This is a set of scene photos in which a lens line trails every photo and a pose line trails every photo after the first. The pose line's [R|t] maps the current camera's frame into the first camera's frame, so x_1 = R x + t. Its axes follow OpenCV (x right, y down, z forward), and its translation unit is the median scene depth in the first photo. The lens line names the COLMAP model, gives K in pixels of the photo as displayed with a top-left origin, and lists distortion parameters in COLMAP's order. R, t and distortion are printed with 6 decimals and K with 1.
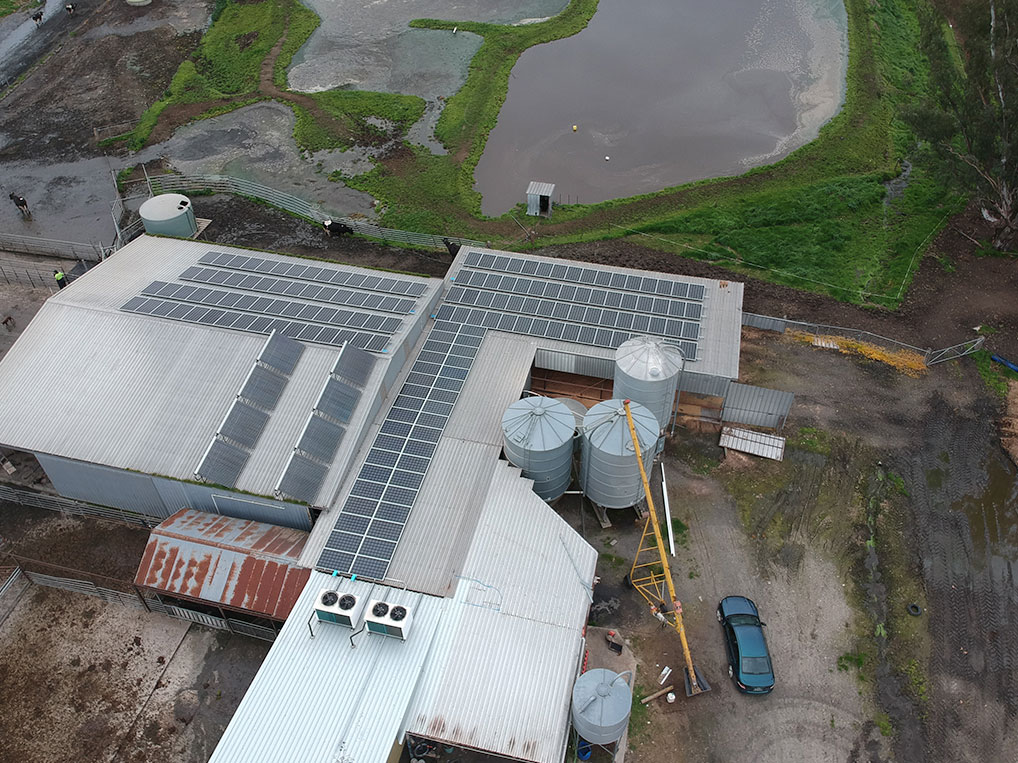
lens RADIAL K [[758.9, 0, 501.0], [0, 758.9, 383.7], [0, 0, 1]] dist [0.088045, -0.184363]
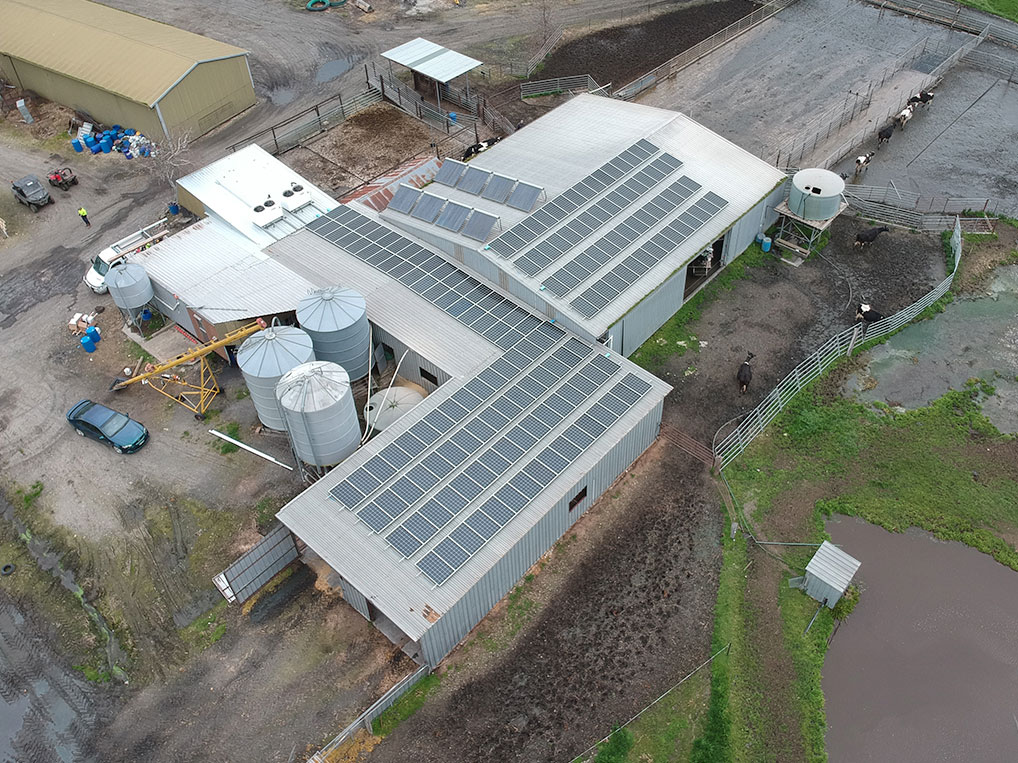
lens RADIAL K [[769.4, 0, 538.0], [0, 769.4, 343.7], [0, 0, 1]] dist [0.074885, -0.133654]
pose [[-0.413819, 0.666804, -0.619779, 0.621259], [-0.658587, 0.250744, 0.709500, -0.880412], [0.628504, 0.701783, 0.335386, 0.810061]]
